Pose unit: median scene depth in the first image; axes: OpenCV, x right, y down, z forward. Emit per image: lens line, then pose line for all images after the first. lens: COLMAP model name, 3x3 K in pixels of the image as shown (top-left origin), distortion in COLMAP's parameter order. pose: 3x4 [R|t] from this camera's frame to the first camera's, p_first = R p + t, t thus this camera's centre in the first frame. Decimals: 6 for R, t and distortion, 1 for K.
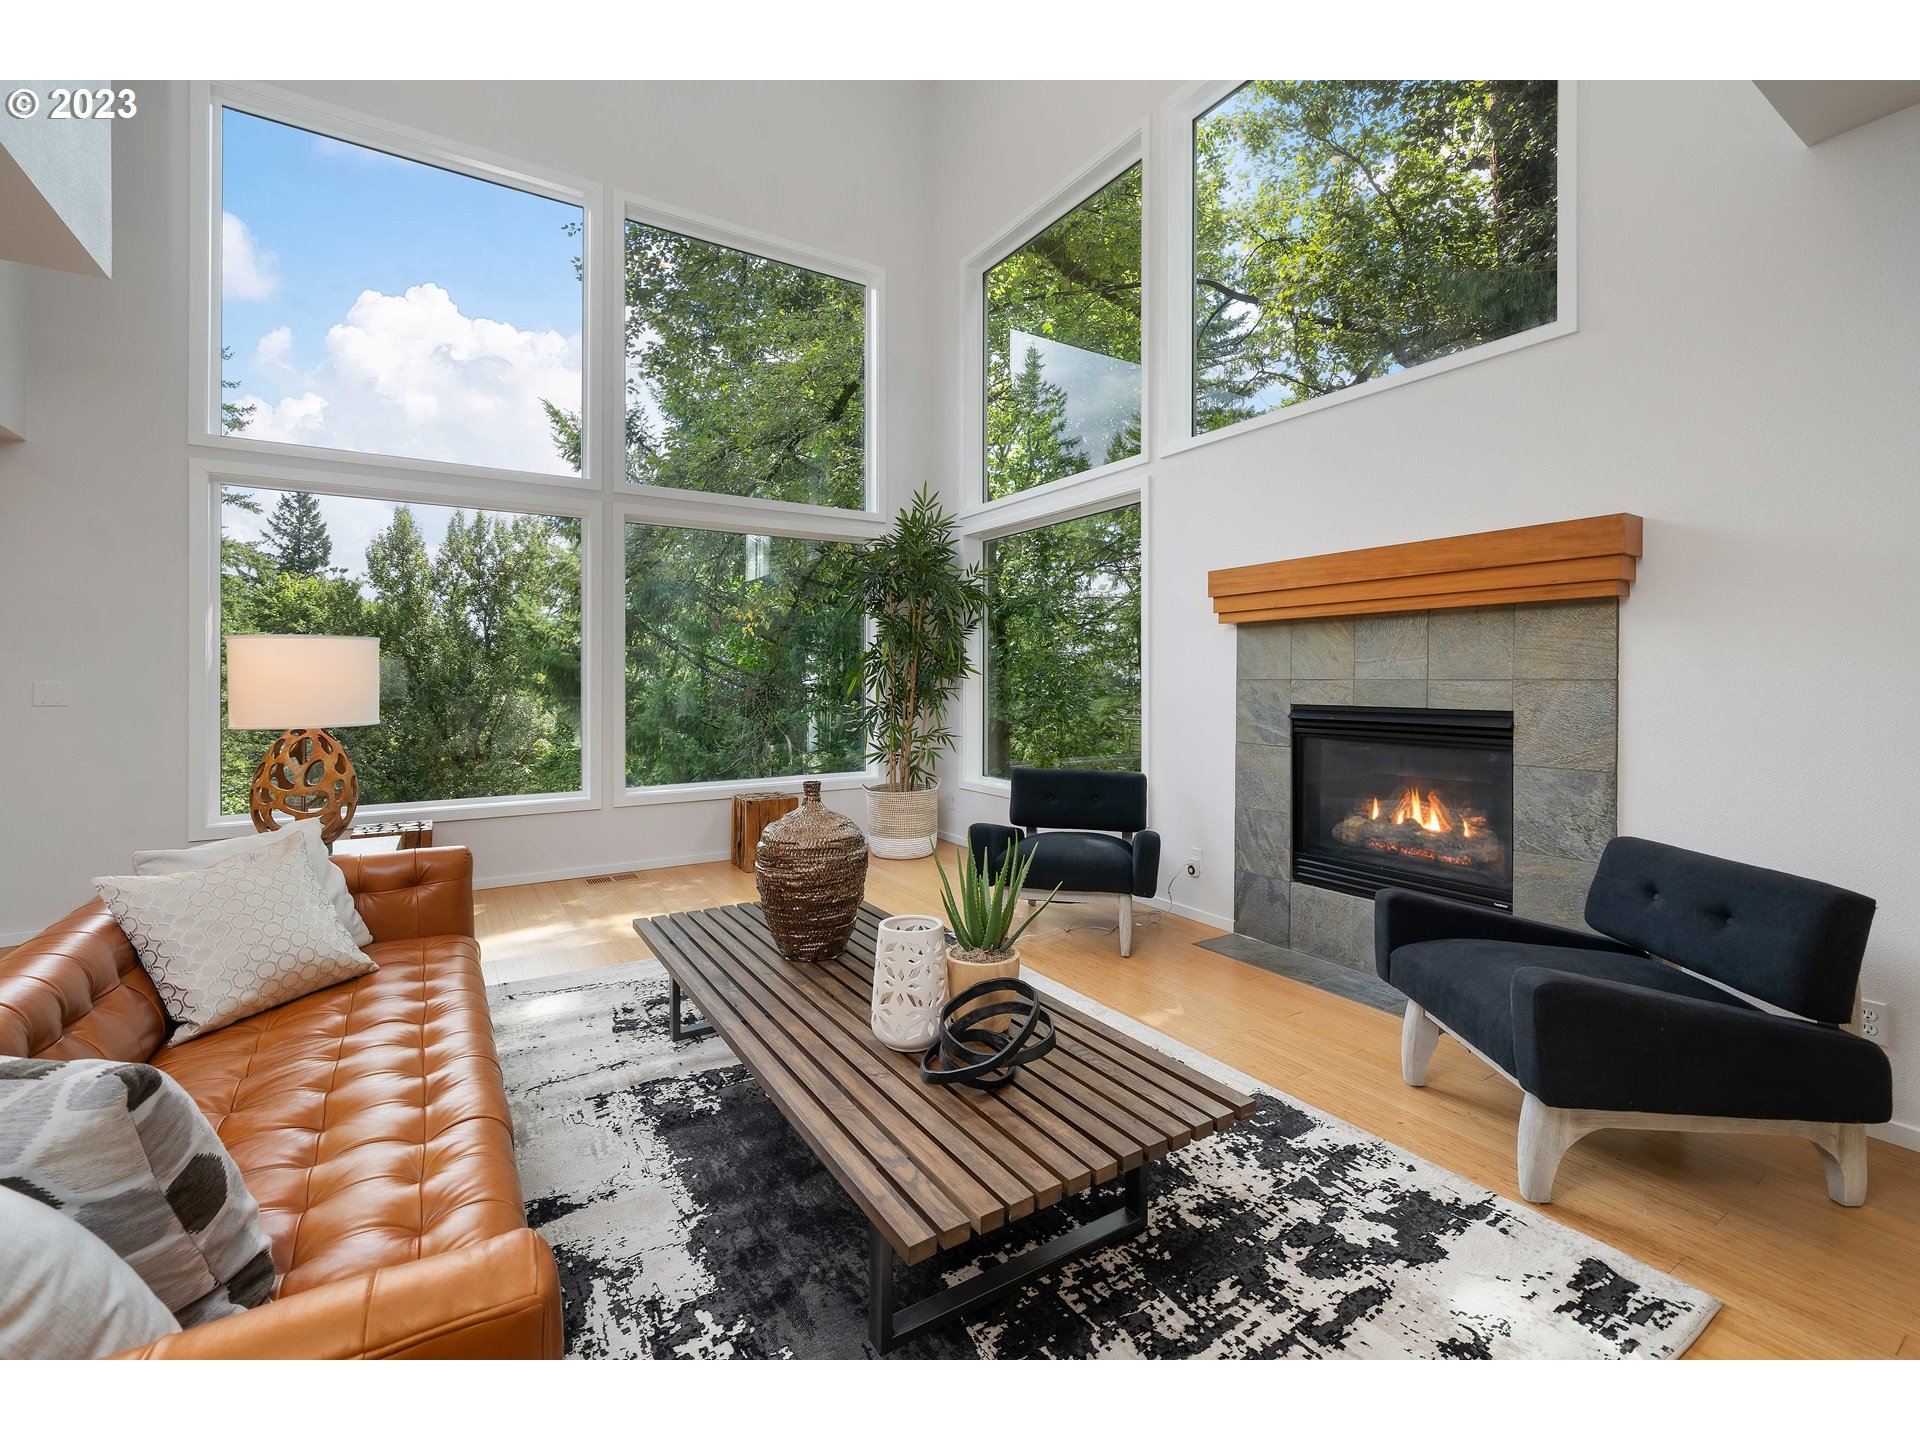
lens RADIAL K [[833.7, 0, 956.0], [0, 833.7, 679.2], [0, 0, 1]] dist [-0.003664, -0.000639]
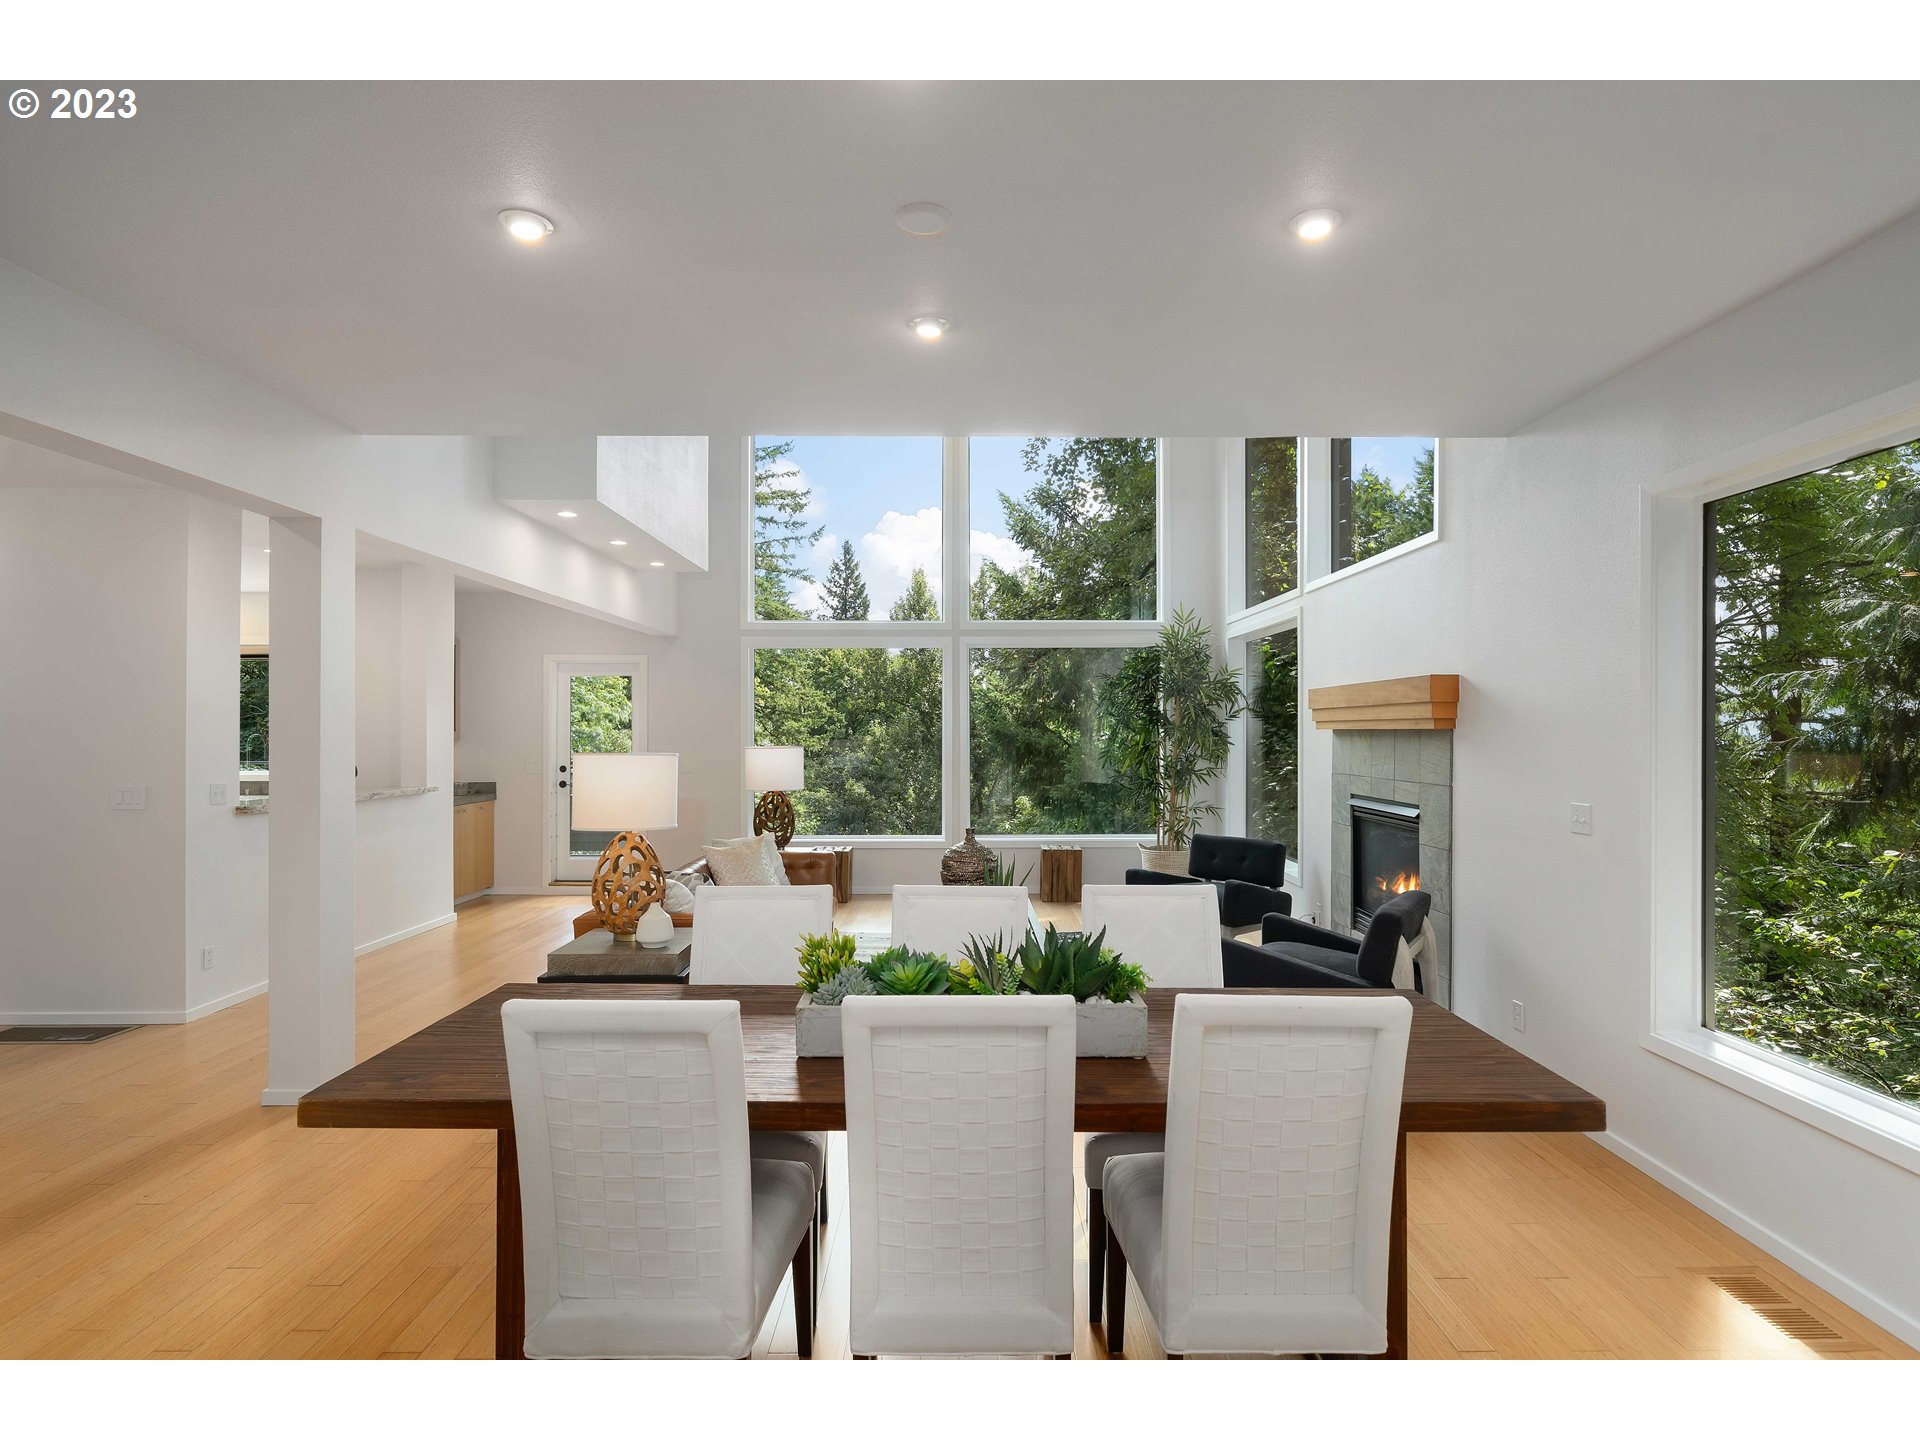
lens RADIAL K [[1015.3, 0, 963.0], [0, 1015.3, 725.9], [0, 0, 1]] dist [-0.000080, -0.000428]
pose [[0.848172, -0.003328, -0.529711, 0.731629], [0.002544, 0.999994, -0.002210, -0.074305], [0.529716, 0.000527, 0.848175, -0.686324]]
